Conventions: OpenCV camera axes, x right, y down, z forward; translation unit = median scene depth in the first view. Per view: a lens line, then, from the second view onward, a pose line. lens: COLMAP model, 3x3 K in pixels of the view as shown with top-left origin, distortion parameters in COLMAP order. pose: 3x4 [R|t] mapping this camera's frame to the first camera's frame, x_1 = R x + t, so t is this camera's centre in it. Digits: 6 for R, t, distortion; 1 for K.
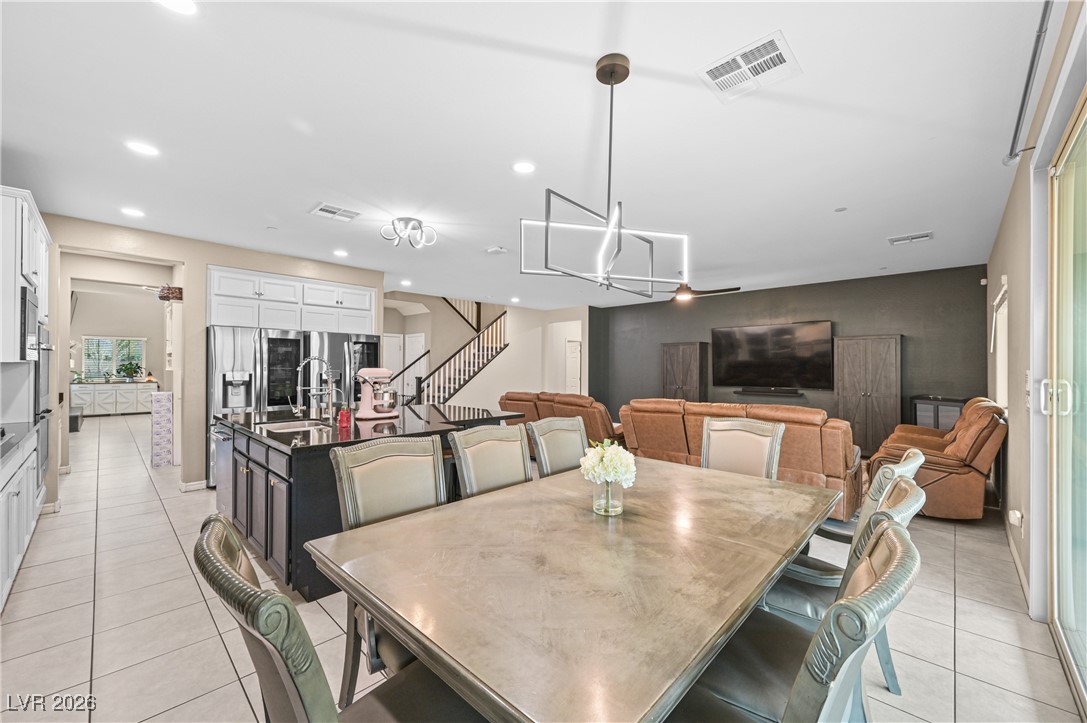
lens RADIAL K [[428.1, 0, 546.7], [0, 428.1, 365.8], [0, 0, 1]] dist [0.003560, 0.000502]
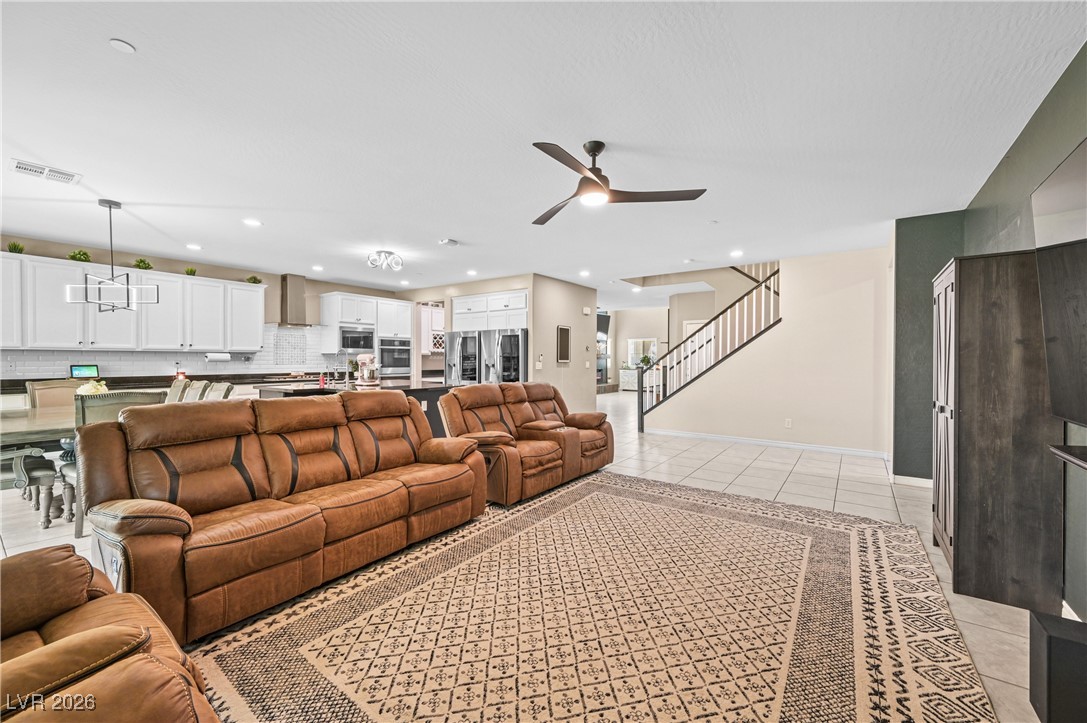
lens RADIAL K [[428.1, 0, 543.0], [0, 428.1, 361.3], [0, 0, 1]] dist [0.003560, 0.000502]
pose [[0.135334, 0.001858, -0.990798, 1.238612], [-0.001307, 0.999998, 0.001697, 0.029194], [0.990799, 0.001066, 0.135336, 1.388417]]
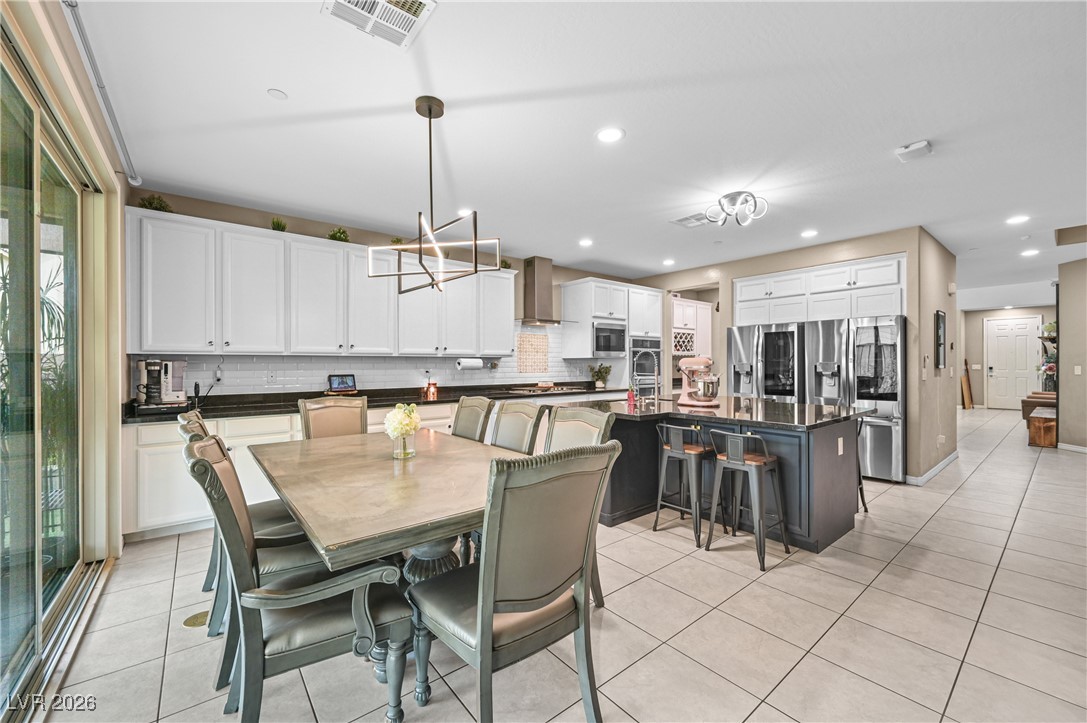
lens RADIAL K [[428.1, 0, 548.4], [0, 428.1, 362.4], [0, 0, 1]] dist [0.003560, 0.000502]
pose [[-0.116838, -0.007141, -0.993125, 0.660438], [0.003273, 0.999966, -0.007575, 0.024211], [0.993146, -0.004136, -0.116810, 0.735871]]
